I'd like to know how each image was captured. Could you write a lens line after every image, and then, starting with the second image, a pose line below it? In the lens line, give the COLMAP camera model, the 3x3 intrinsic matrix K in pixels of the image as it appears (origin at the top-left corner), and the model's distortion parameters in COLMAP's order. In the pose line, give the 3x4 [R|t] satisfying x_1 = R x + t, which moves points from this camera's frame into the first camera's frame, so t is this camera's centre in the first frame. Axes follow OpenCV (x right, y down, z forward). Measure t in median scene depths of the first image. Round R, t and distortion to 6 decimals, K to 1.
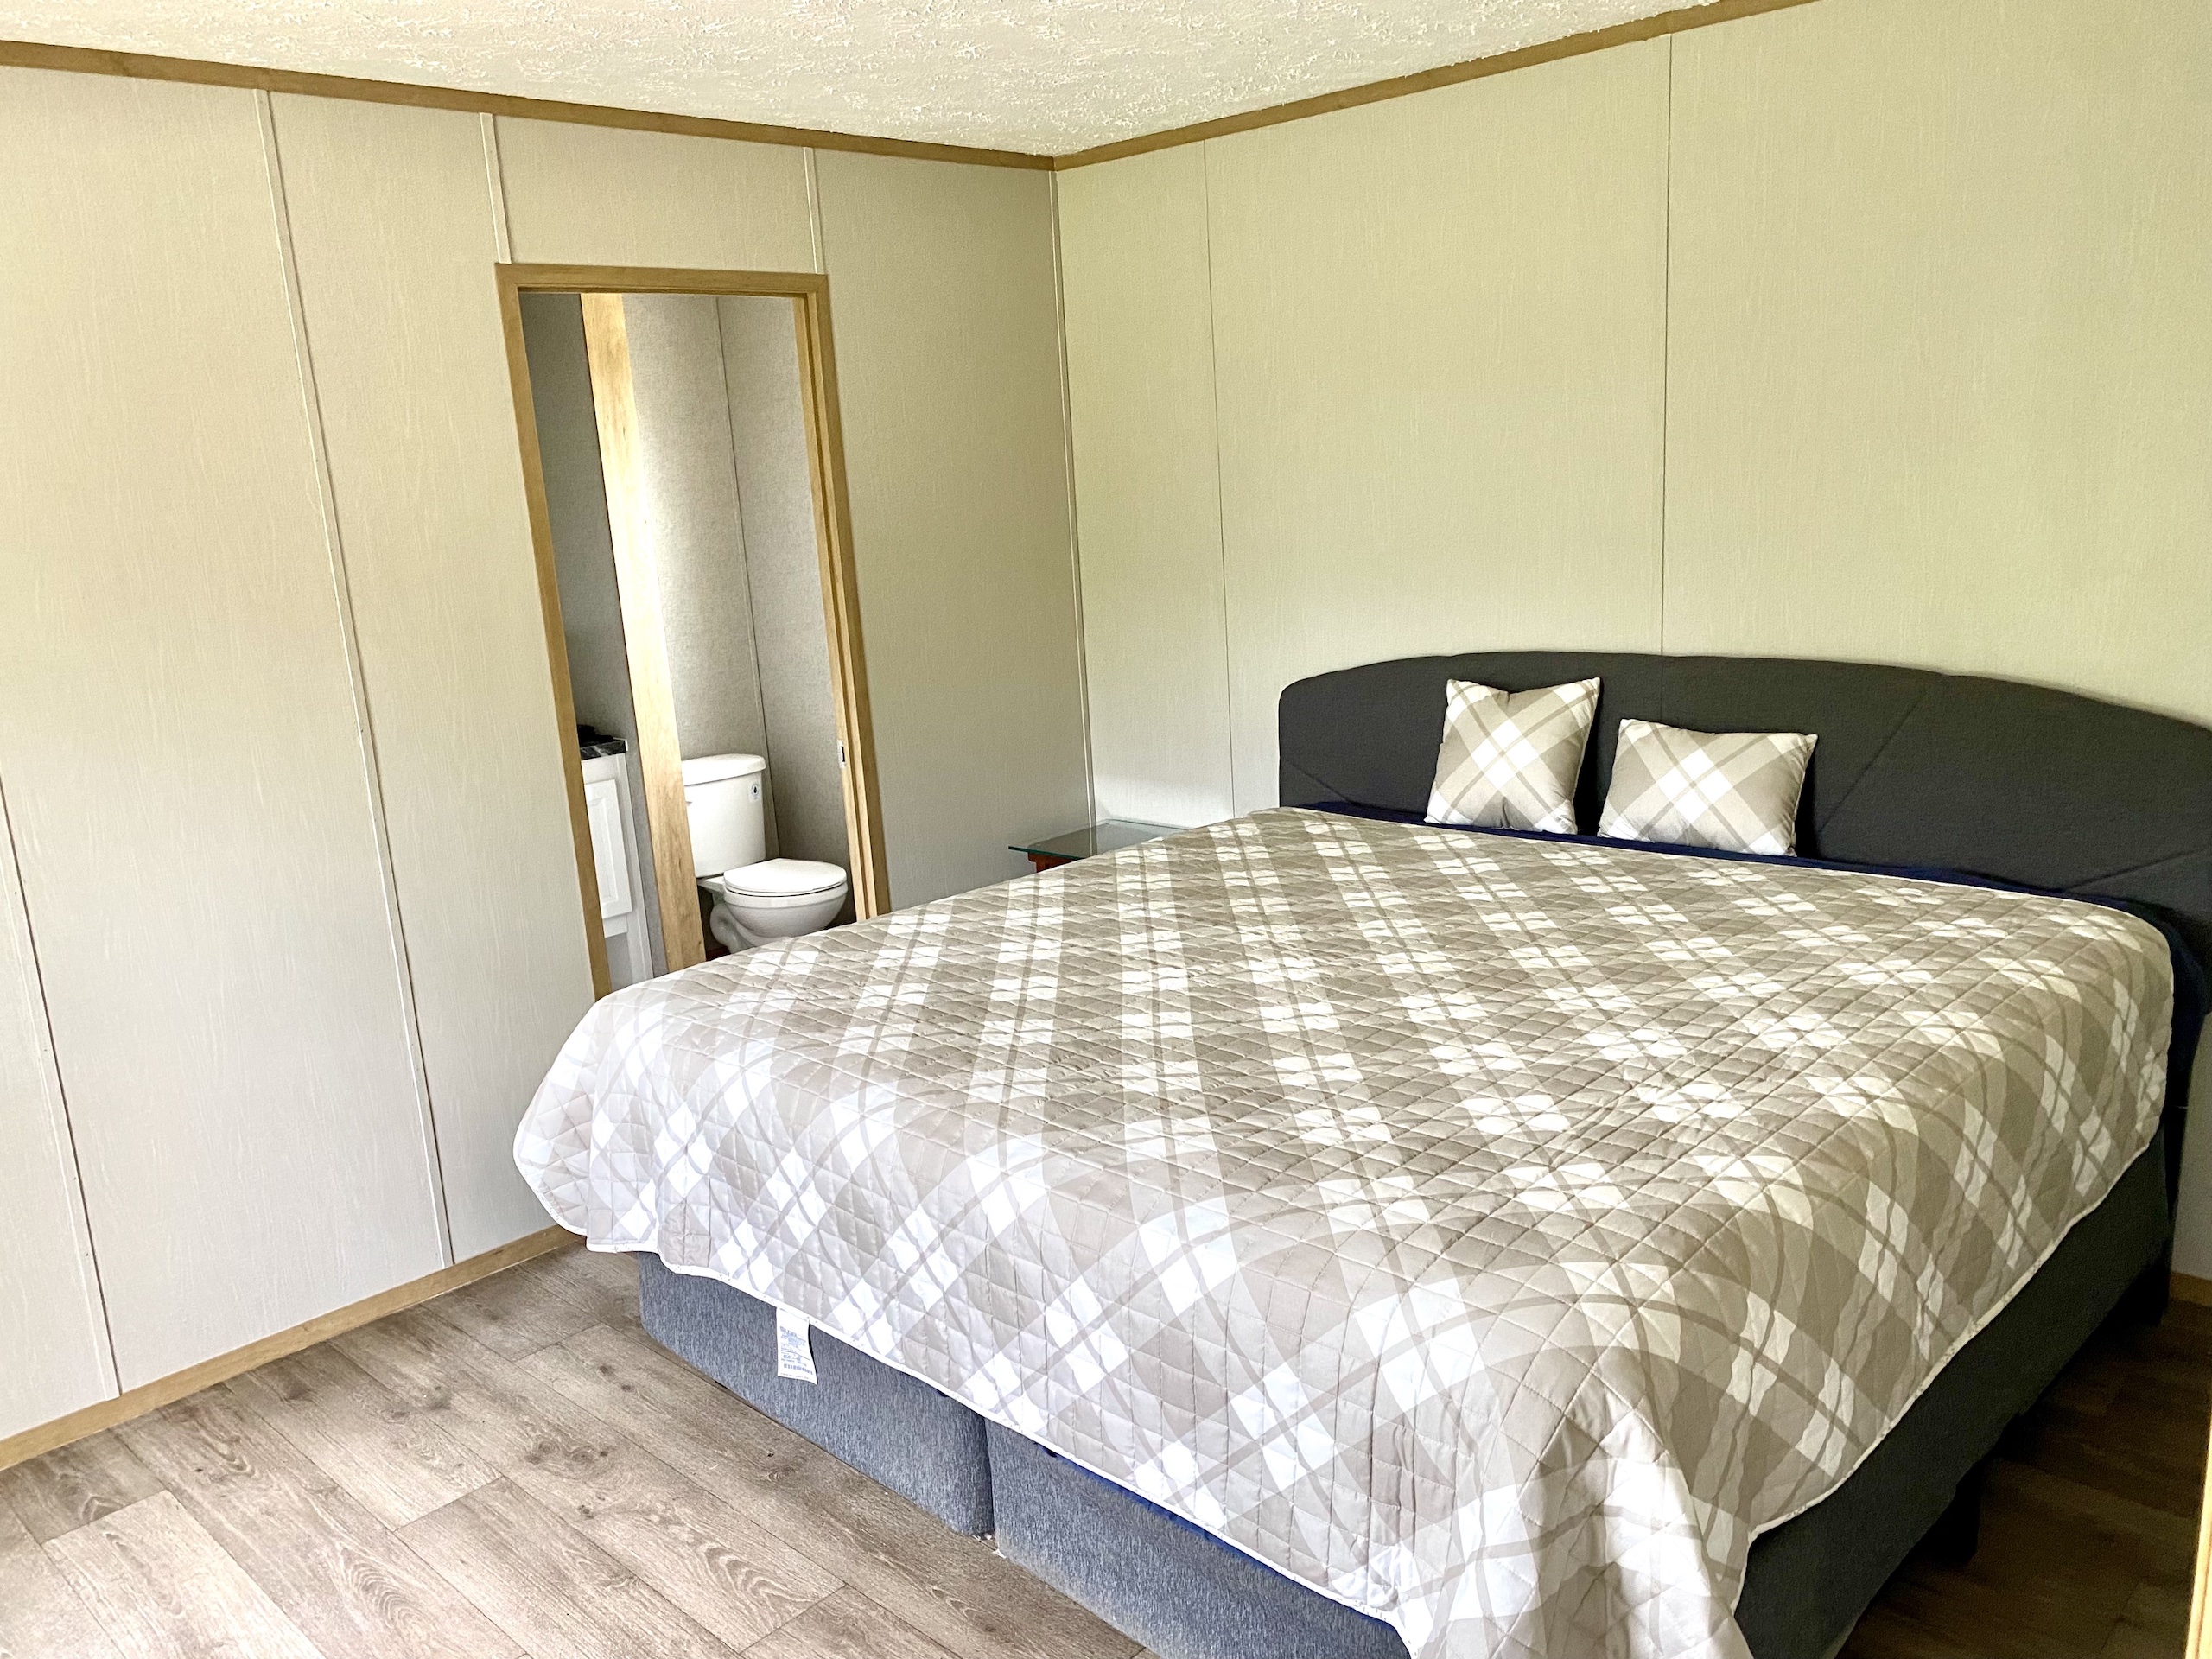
lens RADIAL K [[1688.3, 0, 1106.0], [0, 1688.3, 829.5], [0, 0, 1]] dist [0.030719, 0.001902]
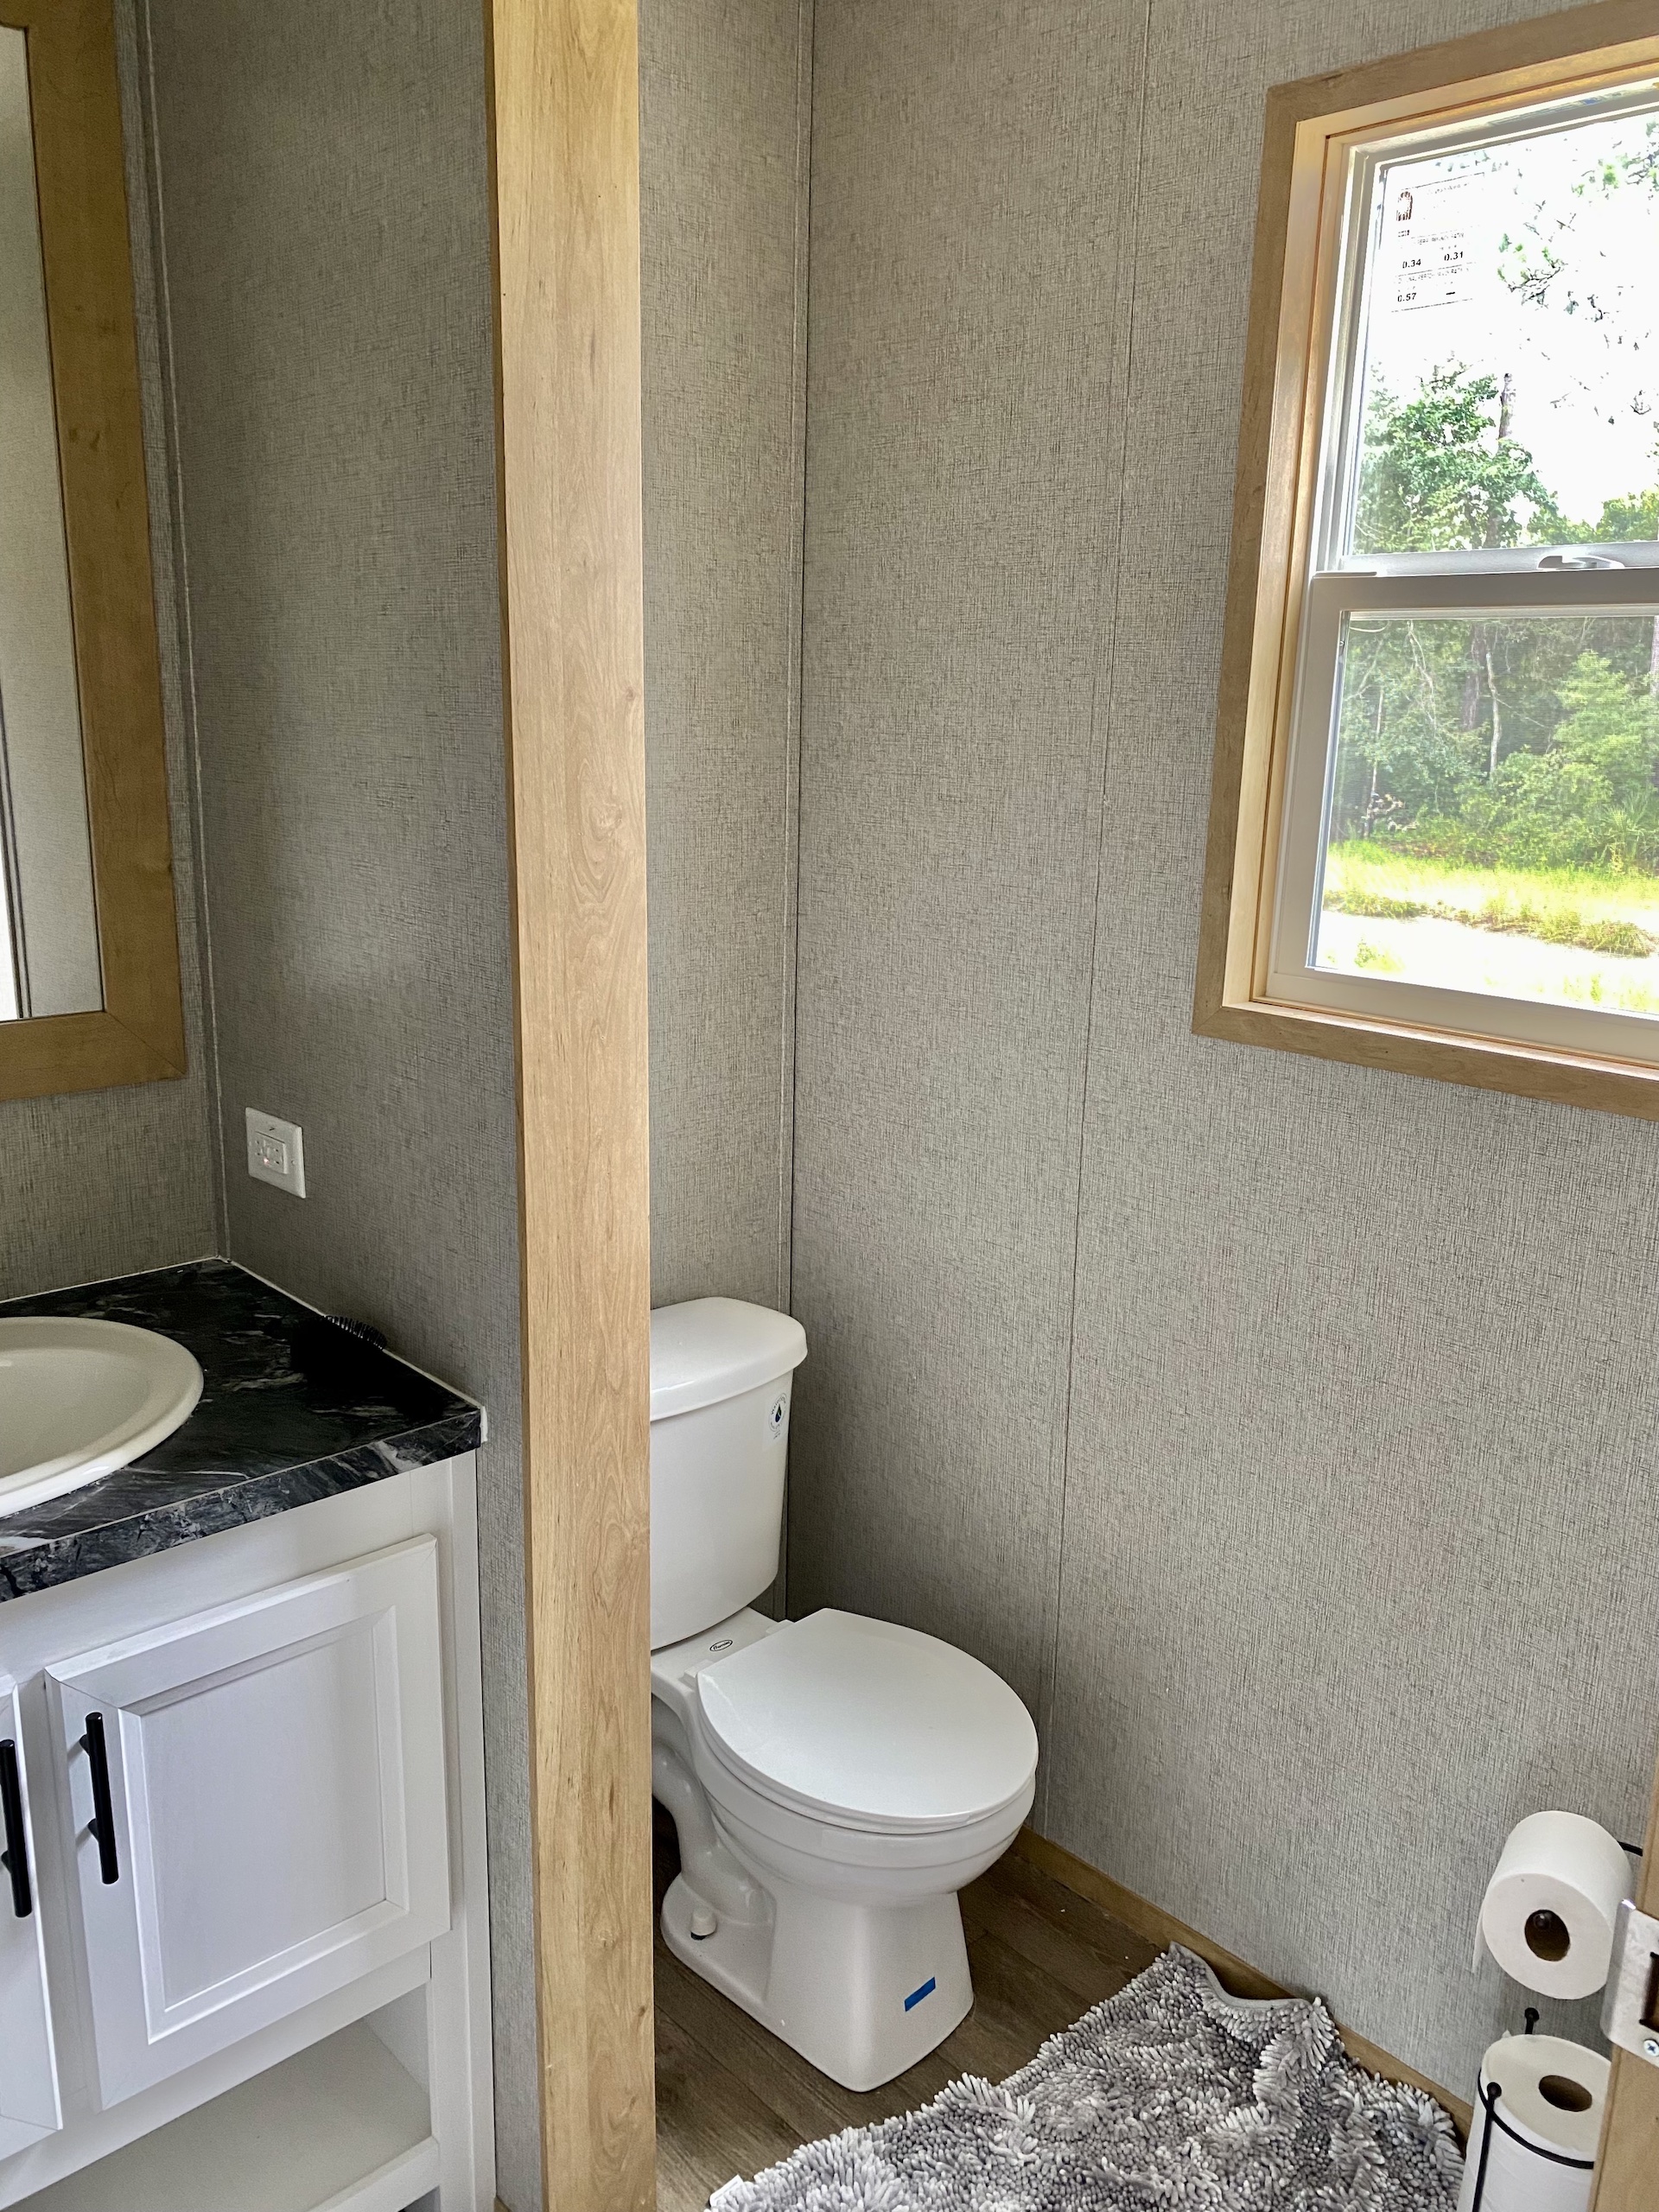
lens RADIAL K [[1688.3, 0, 829.5], [0, 1688.3, 1106.0], [0, 0, 1]] dist [0.030719, 0.001902]
pose [[0.994328, 0.099921, -0.036440, -0.212718], [-0.098983, 0.994731, 0.026691, -0.119564], [0.038915, -0.022932, 0.998979, 0.688719]]
